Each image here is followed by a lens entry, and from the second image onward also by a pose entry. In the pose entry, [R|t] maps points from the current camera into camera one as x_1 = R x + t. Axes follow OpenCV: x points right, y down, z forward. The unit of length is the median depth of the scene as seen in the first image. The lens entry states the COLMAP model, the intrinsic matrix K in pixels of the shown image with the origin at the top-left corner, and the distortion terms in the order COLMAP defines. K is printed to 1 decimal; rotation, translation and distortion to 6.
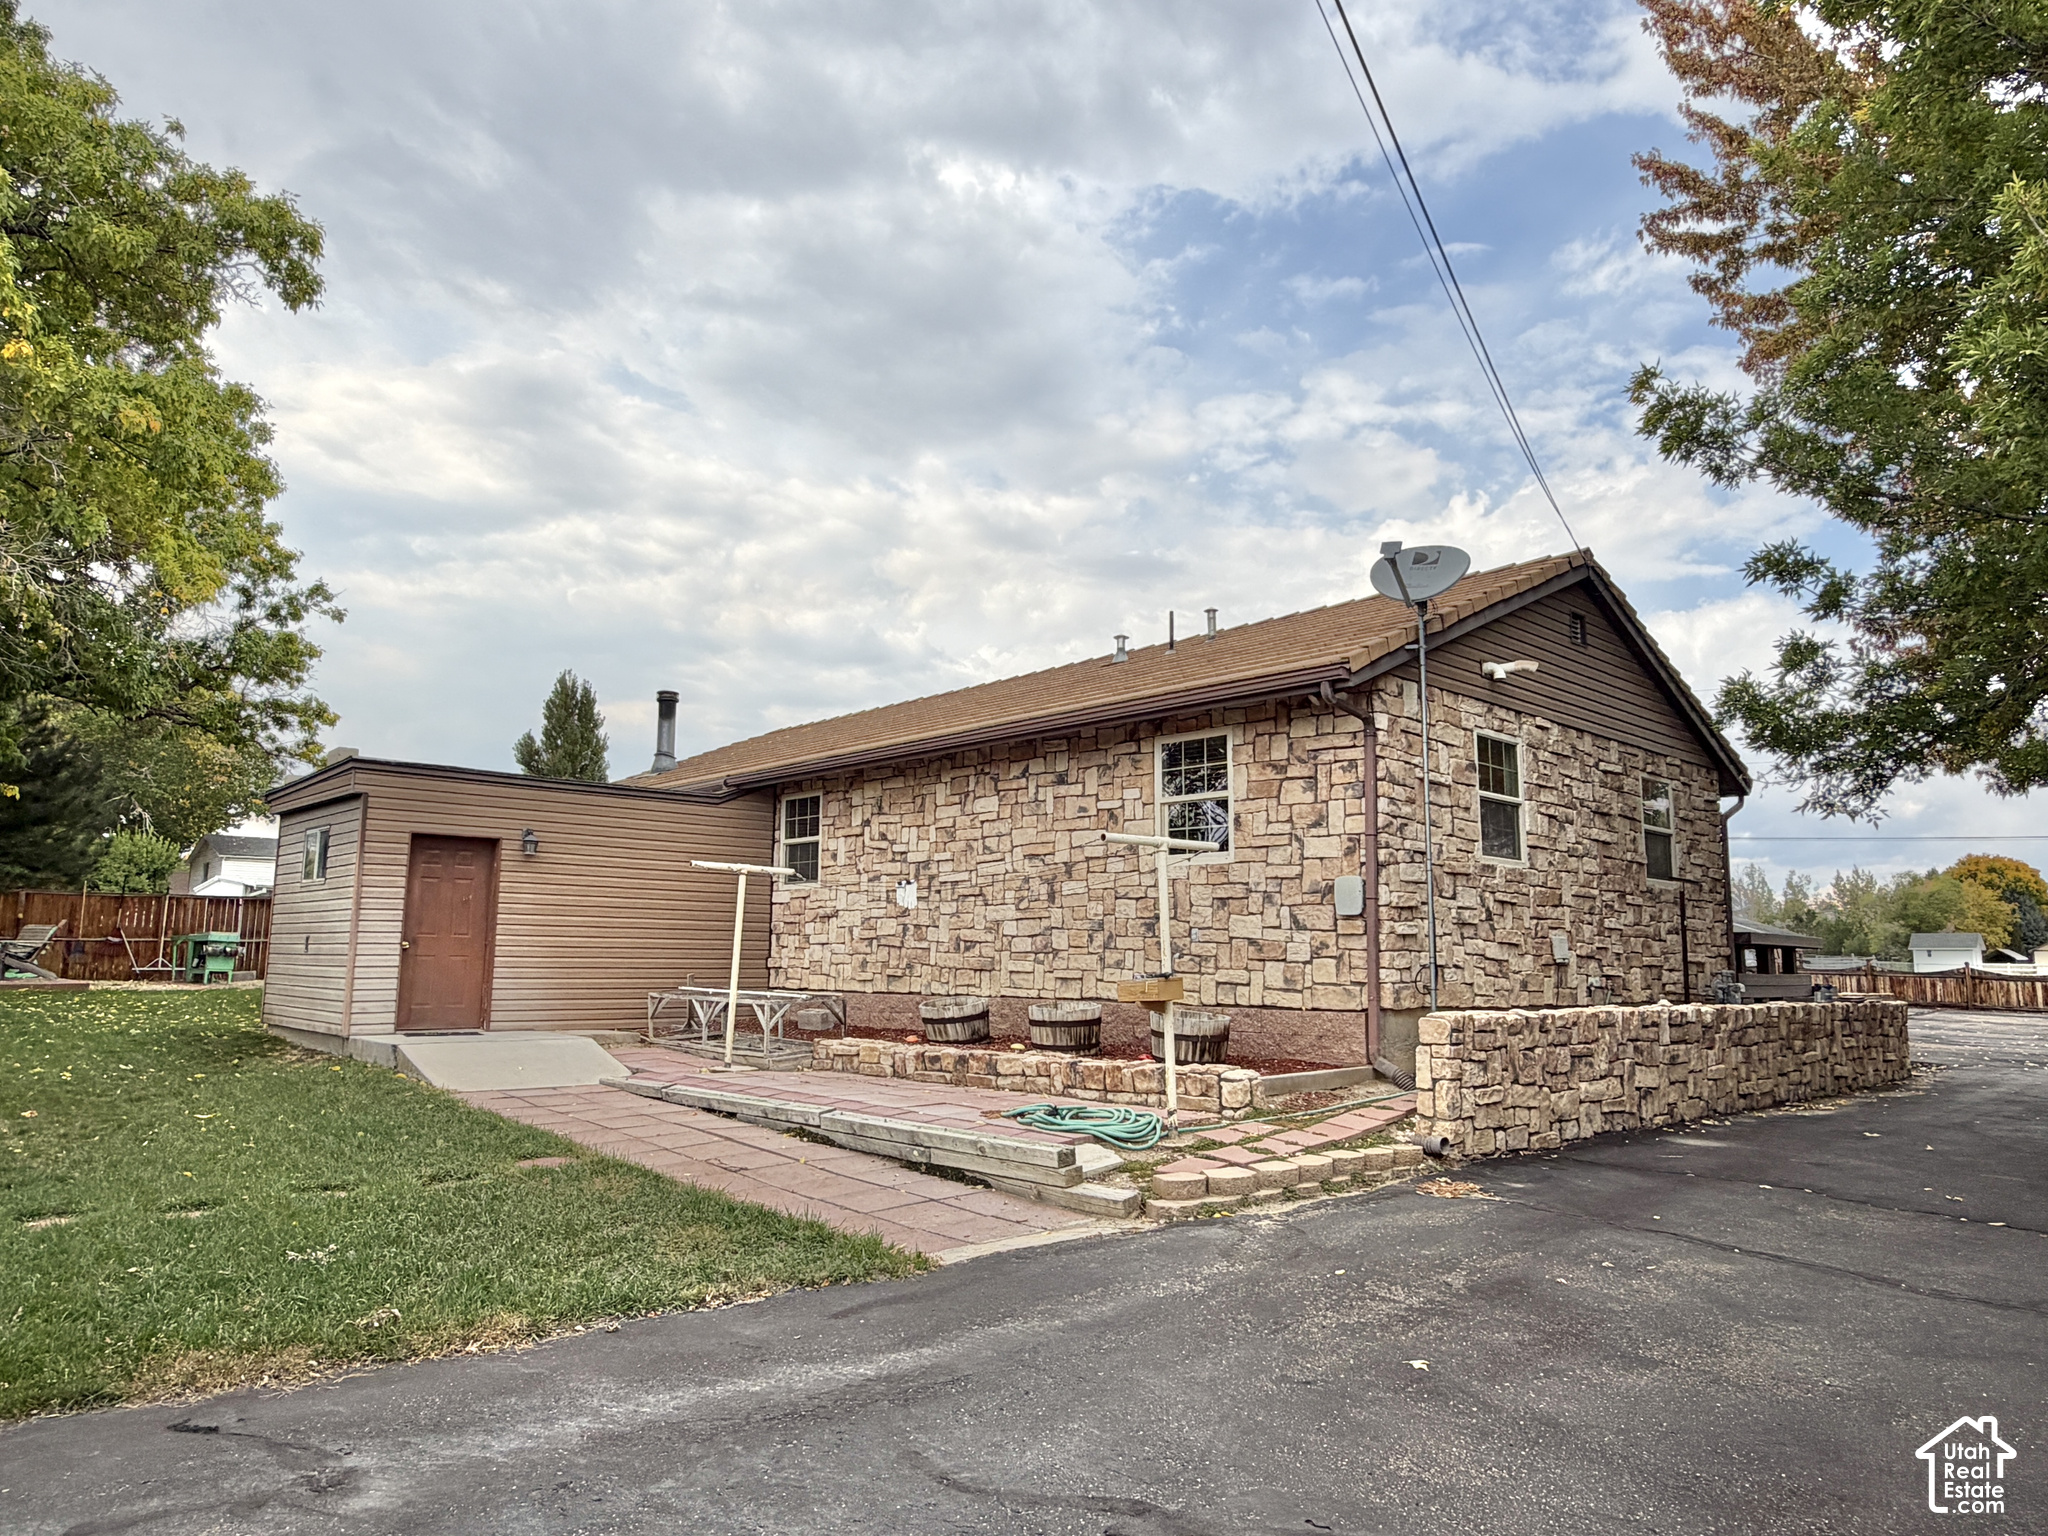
lens RADIAL K [[1306.1, 0, 1027.4], [0, 1306.1, 774.5], [0, 0, 1]] dist [0.001401, 0.002204]
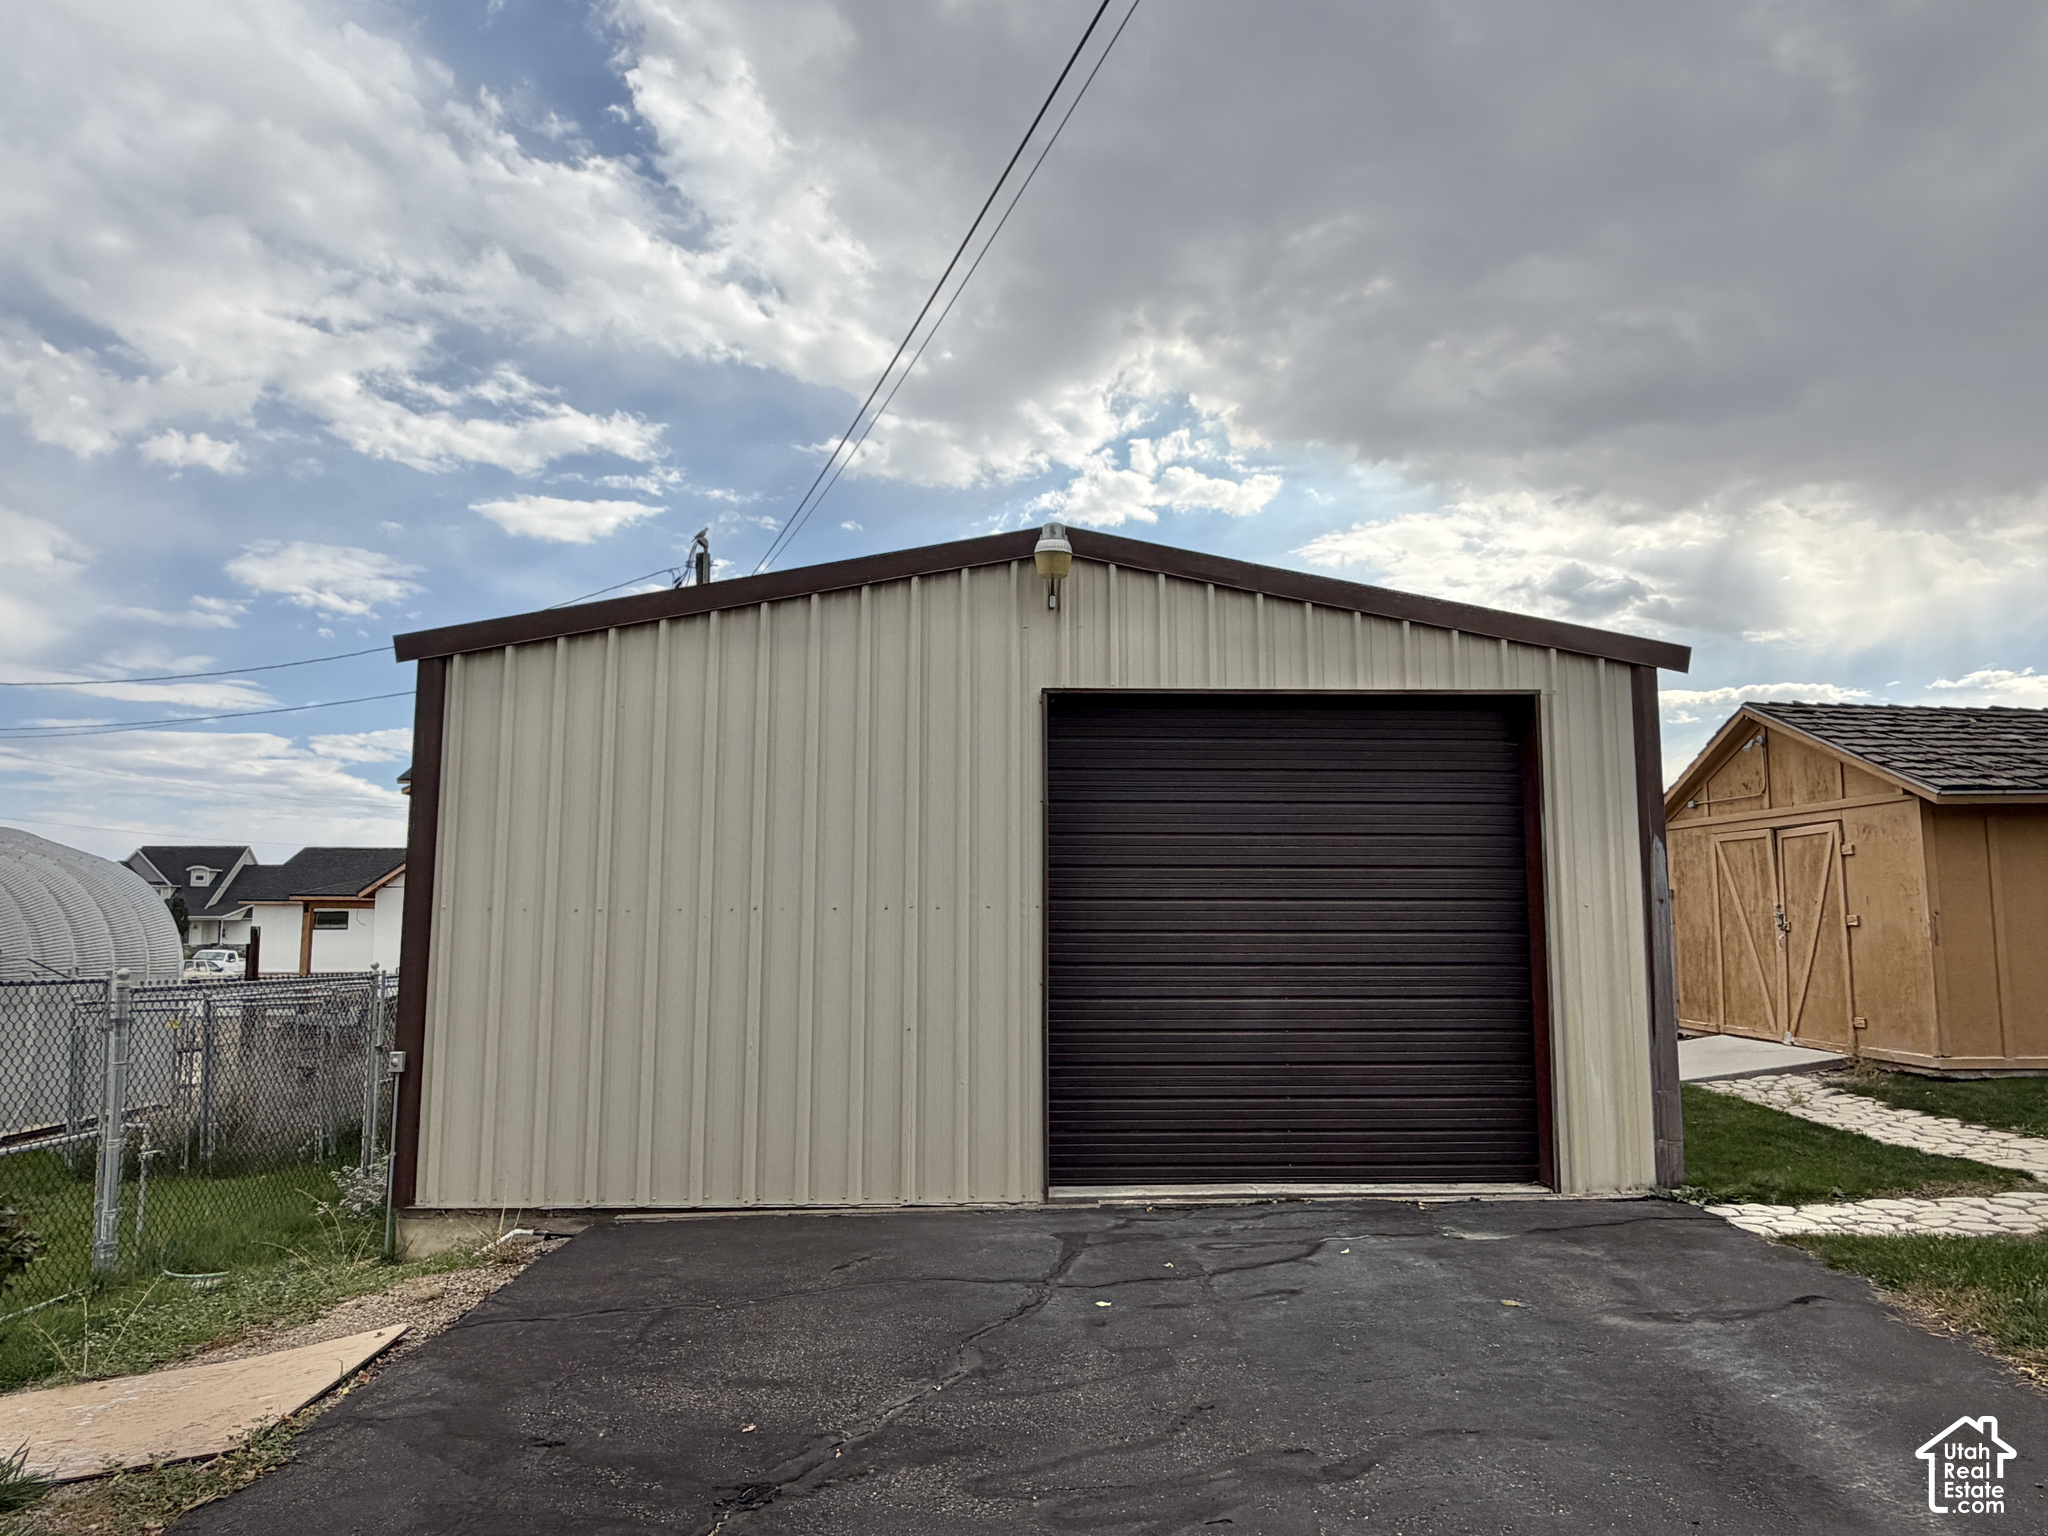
lens RADIAL K [[1306.1, 0, 1027.4], [0, 1306.1, 774.5], [0, 0, 1]] dist [0.001401, 0.002204]
pose [[-0.675140, -0.091517, -0.731990, 0.311870], [0.097260, 0.972570, -0.211302, 0.062091], [0.731249, -0.213852, -0.647720, 0.471649]]
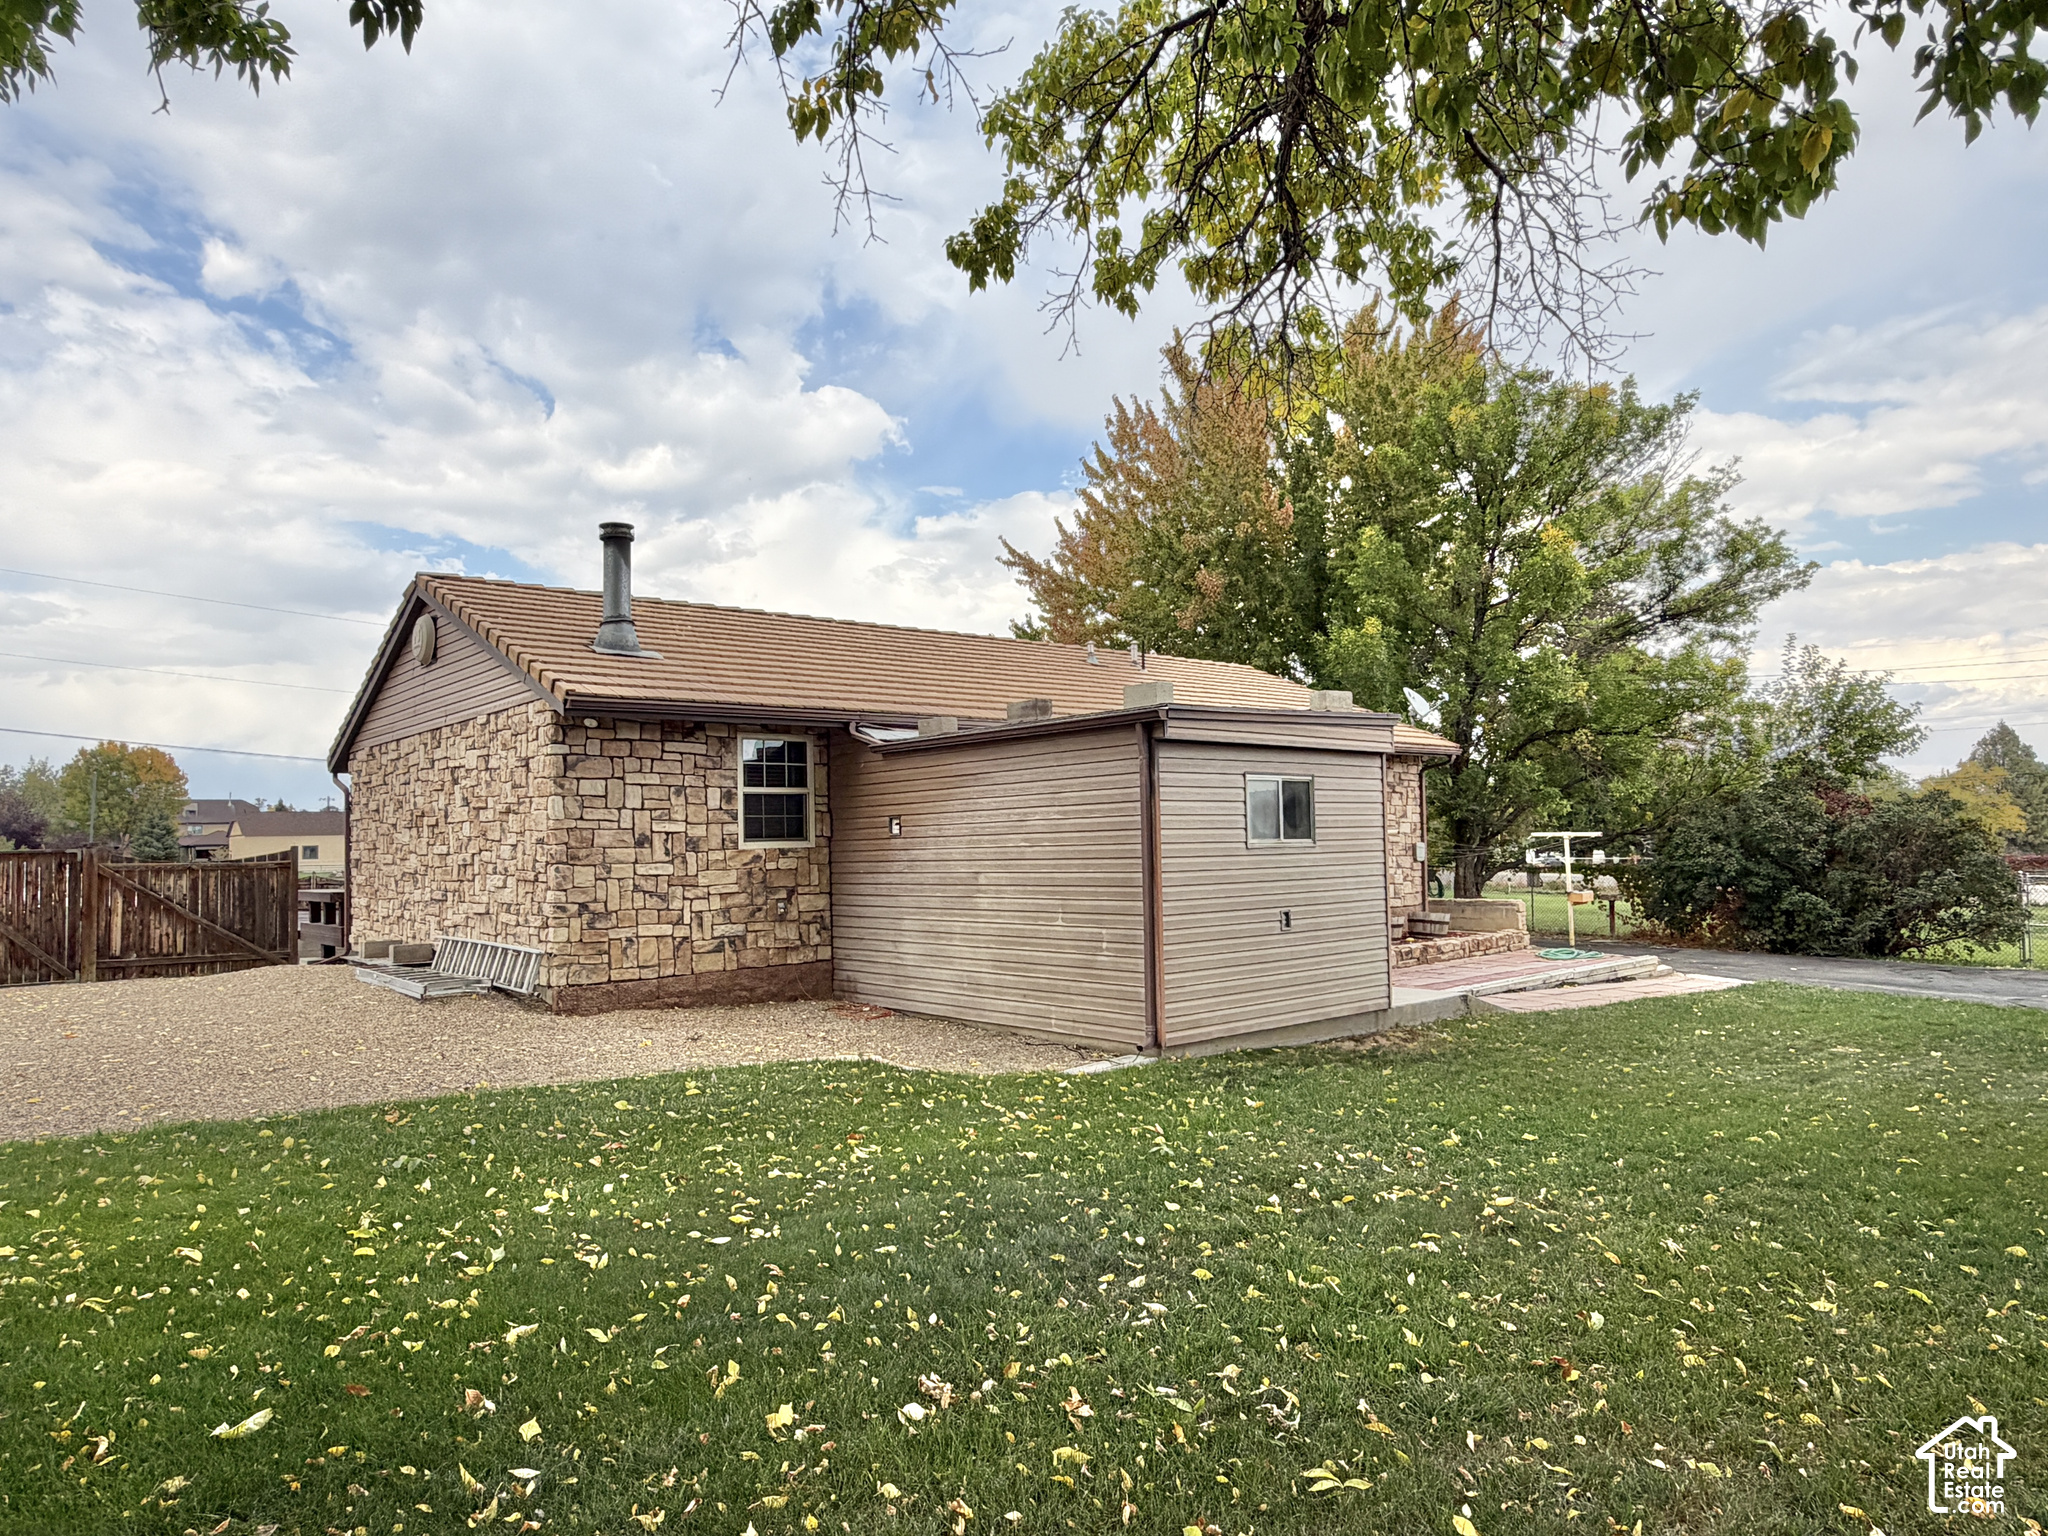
lens RADIAL K [[1246.2, 0, 1024.0], [0, 1246.2, 768.0], [0, 0, 1]] dist [-0.001820, 0.002076]
pose [[0.042036, 0.049049, 0.997911, -1.520019], [-0.119172, 0.991910, -0.043734, 0.103009], [-0.991983, -0.117085, 0.047541, 1.302721]]
